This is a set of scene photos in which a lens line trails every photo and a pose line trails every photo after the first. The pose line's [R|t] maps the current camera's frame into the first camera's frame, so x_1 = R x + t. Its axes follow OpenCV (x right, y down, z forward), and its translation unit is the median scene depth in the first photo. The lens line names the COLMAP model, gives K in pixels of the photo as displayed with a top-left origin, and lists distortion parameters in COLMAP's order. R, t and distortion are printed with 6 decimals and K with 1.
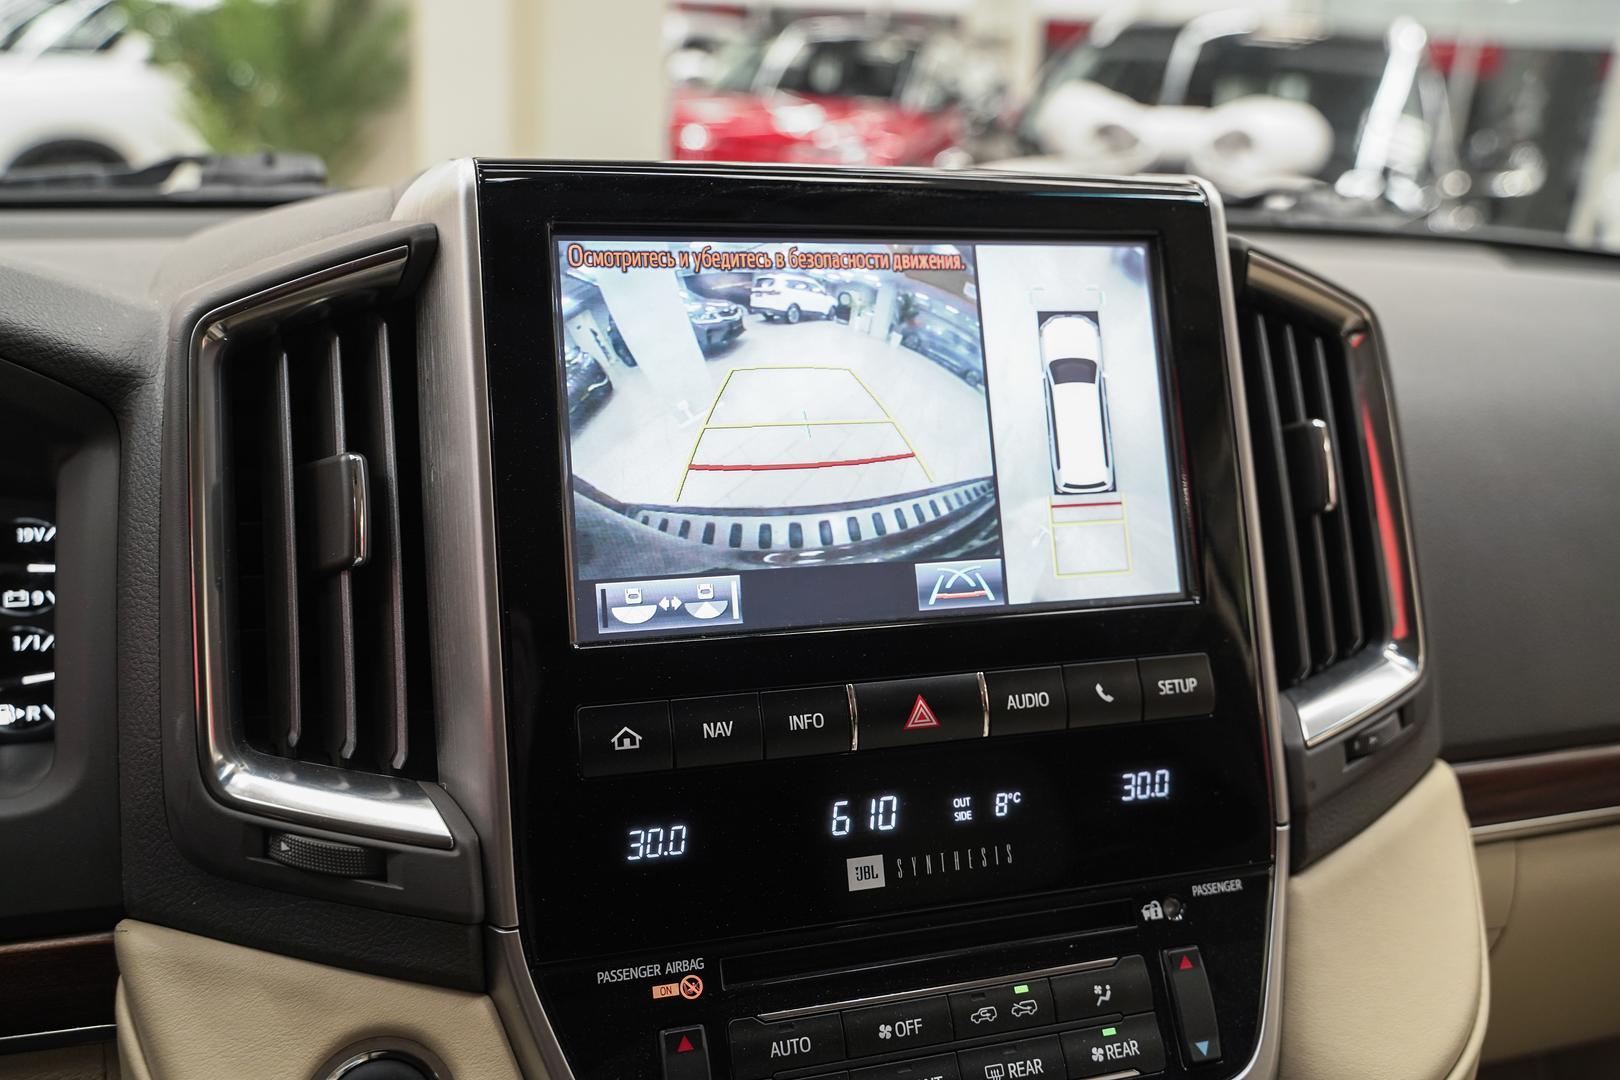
lens RADIAL K [[1328.2, 0, 777.5], [0, 1328.2, 512.2], [0, 0, 1]] dist [-0.007584, -0.002557]
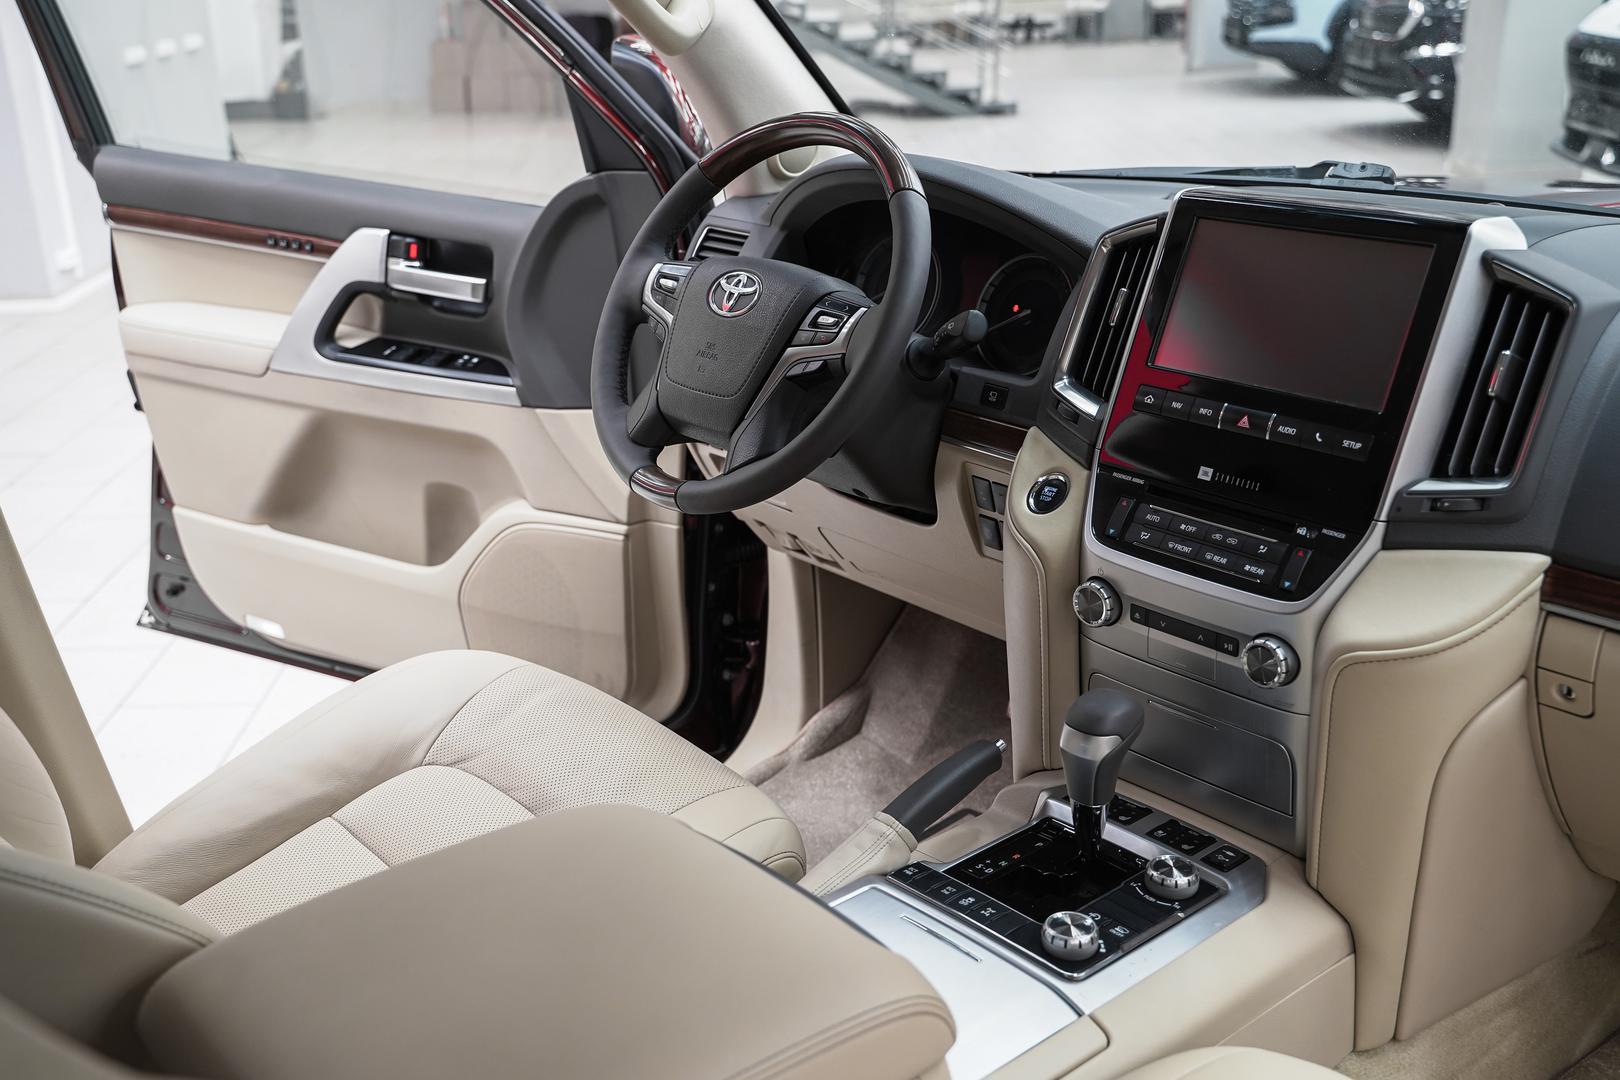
lens RADIAL K [[1639.0, 0, 780.4], [0, 1639.0, 527.3], [0, 0, 1]] dist [-0.009169, 0.007847]
pose [[0.399672, 0.251089, -0.881599, 2.593343], [-0.236184, 0.957488, 0.165630, 0.038472], [0.885709, 0.142022, 0.441984, -1.138844]]
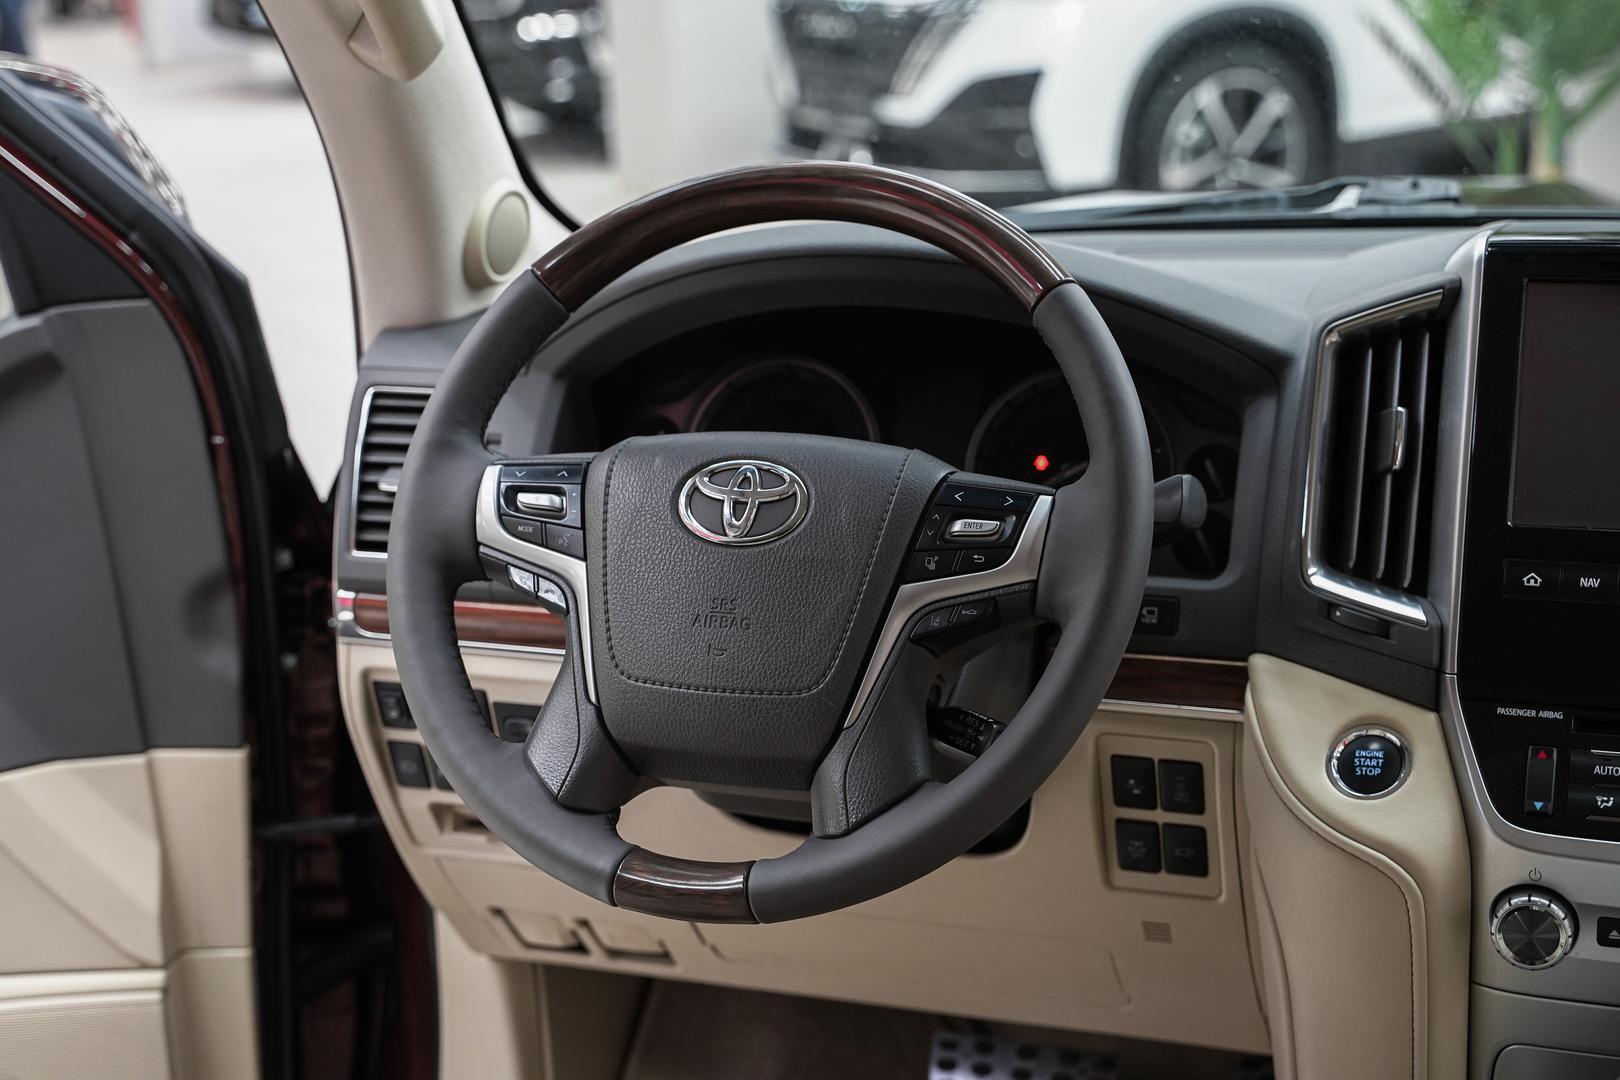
lens RADIAL K [[2571.3, 0, 773.2], [0, 2571.3, 539.2], [0, 0, 1]] dist [-0.006347, -0.014358]
pose [[0.795834, 0.078535, -0.600400, 1.049875], [-0.105817, 0.994333, -0.010197, 0.246216], [0.596197, 0.071648, 0.799635, -2.148438]]
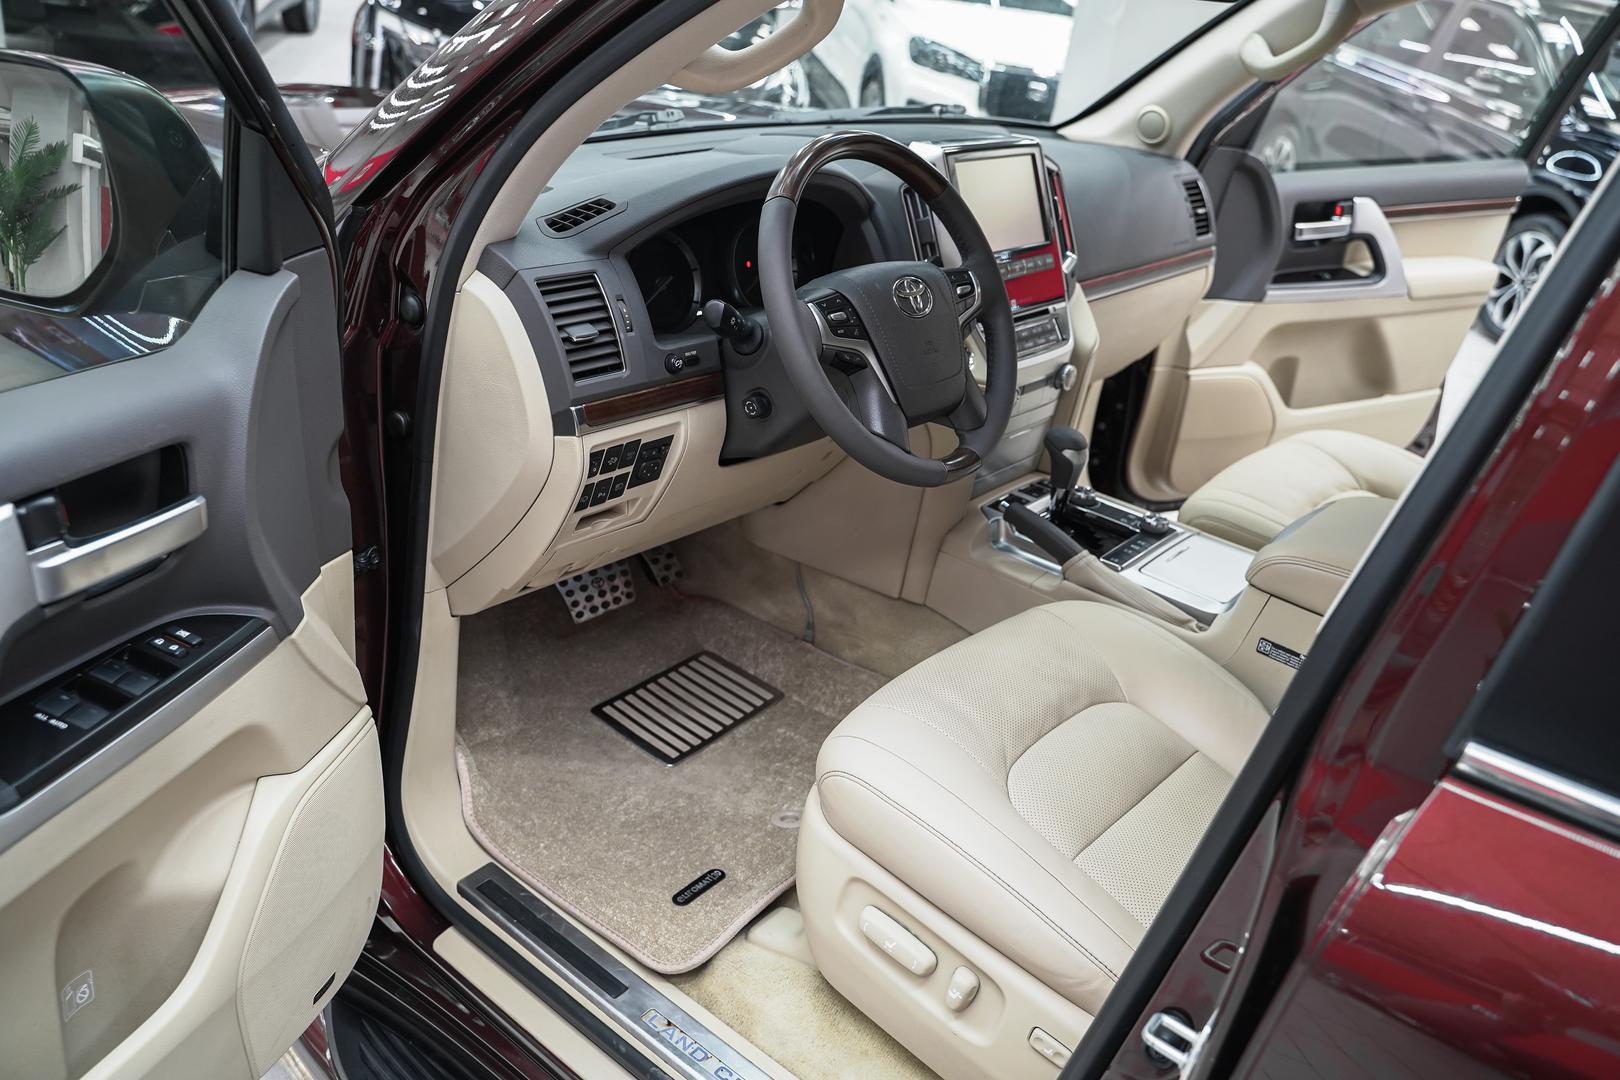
lens RADIAL K [[1309.9, 0, 810.0], [0, 1309.9, 540.0], [0, 0, 1]] dist [-0.004061, 0.004282]
pose [[0.833859, -0.191722, 0.517612, -3.082910], [0.089020, 0.972175, 0.216683, 0.019672], [-0.544752, -0.134605, 0.827724, -2.536746]]
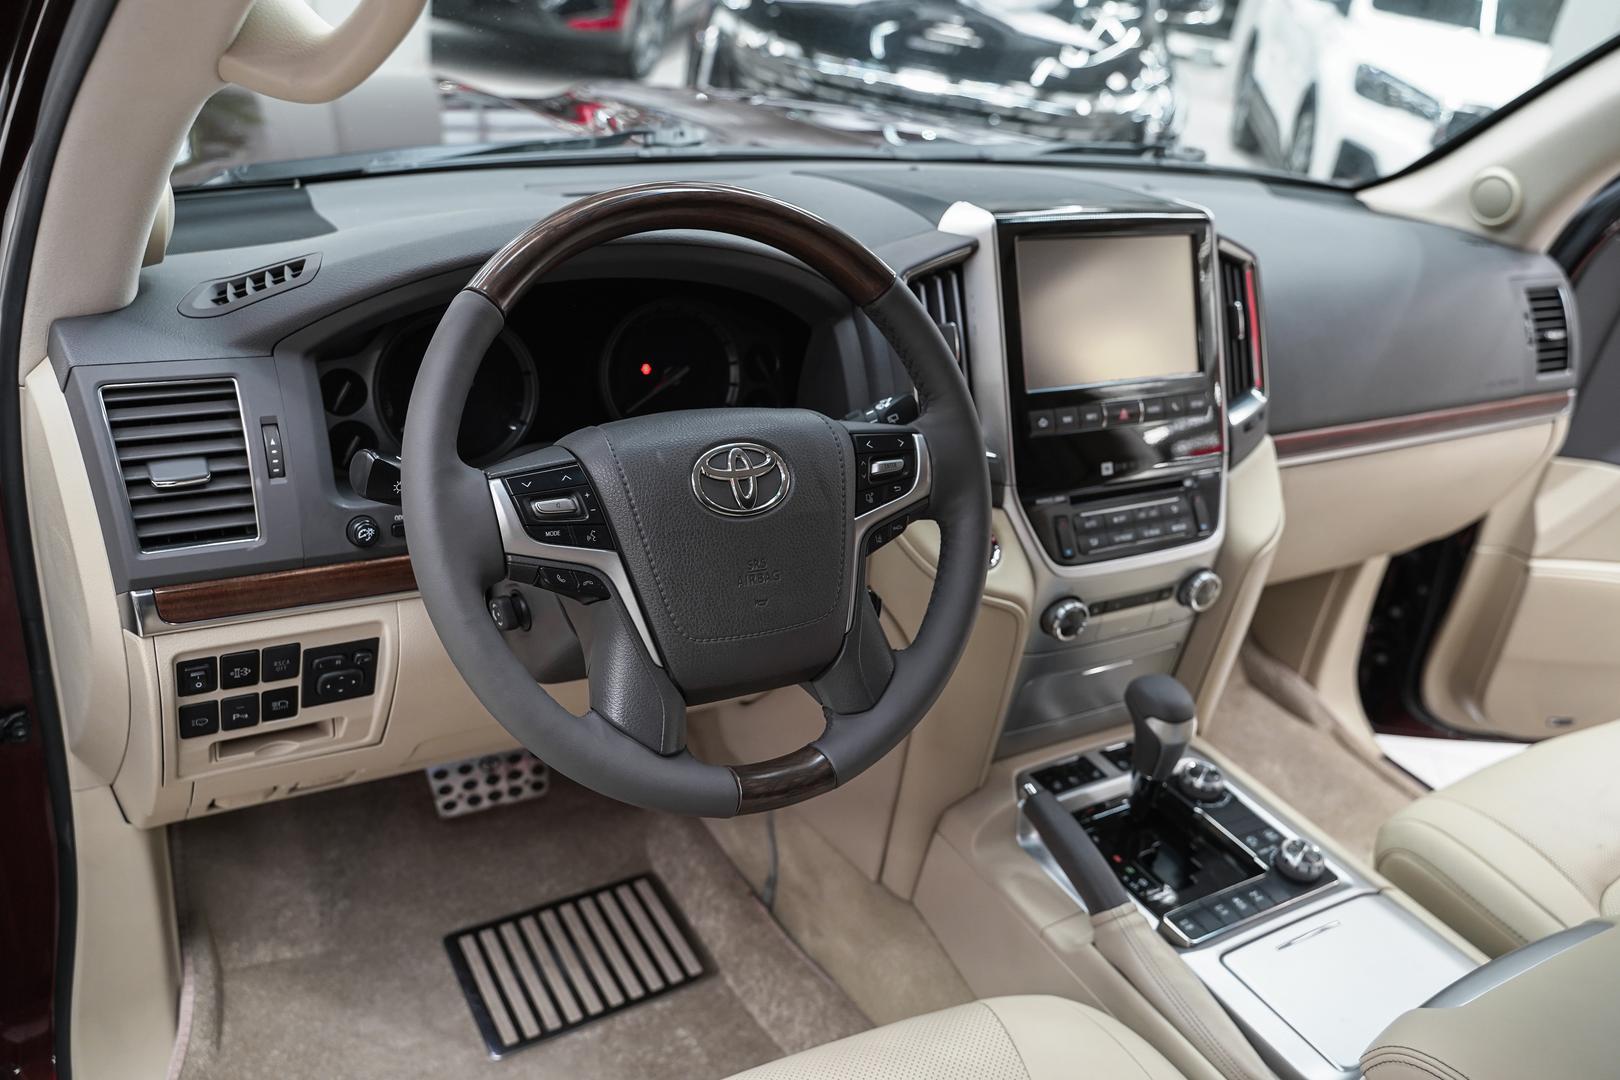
lens RADIAL K [[1333.6, 0, 807.7], [0, 1333.6, 532.9], [0, 0, 1]] dist [-0.009346, -0.002414]
pose [[0.970451, -0.039365, 0.238064, -1.275046], [-0.004877, 0.983201, 0.182461, -0.119442], [-0.241248, -0.178230, 0.953957, -1.655616]]
